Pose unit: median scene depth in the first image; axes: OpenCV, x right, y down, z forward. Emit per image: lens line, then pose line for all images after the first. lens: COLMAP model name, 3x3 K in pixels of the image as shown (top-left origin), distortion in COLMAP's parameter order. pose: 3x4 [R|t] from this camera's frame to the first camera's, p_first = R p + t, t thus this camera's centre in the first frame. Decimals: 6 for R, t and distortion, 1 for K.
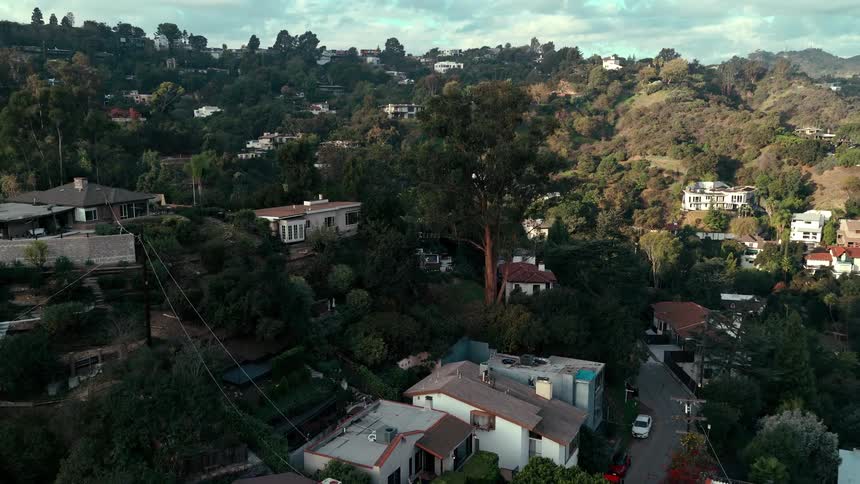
lens RADIAL K [[720.5, 0, 430.0], [0, 720.5, 242.0], [0, 0, 1]] dist [-0.002930, 0.014427]
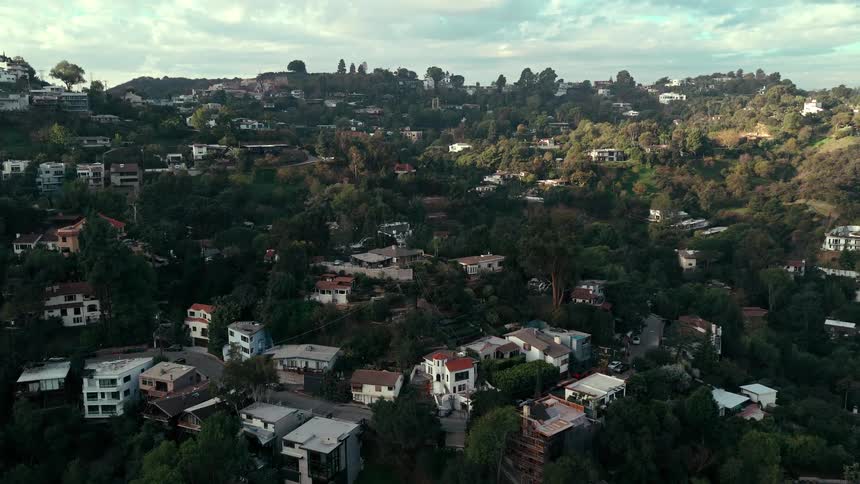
lens RADIAL K [[720.5, 0, 430.0], [0, 720.5, 242.0], [0, 0, 1]] dist [-0.002930, 0.014427]
pose [[0.940336, 0.056176, -0.335578, 0.107057], [-0.055124, 0.998399, 0.012666, -0.028744], [0.335752, 0.006589, 0.941927, -0.295195]]
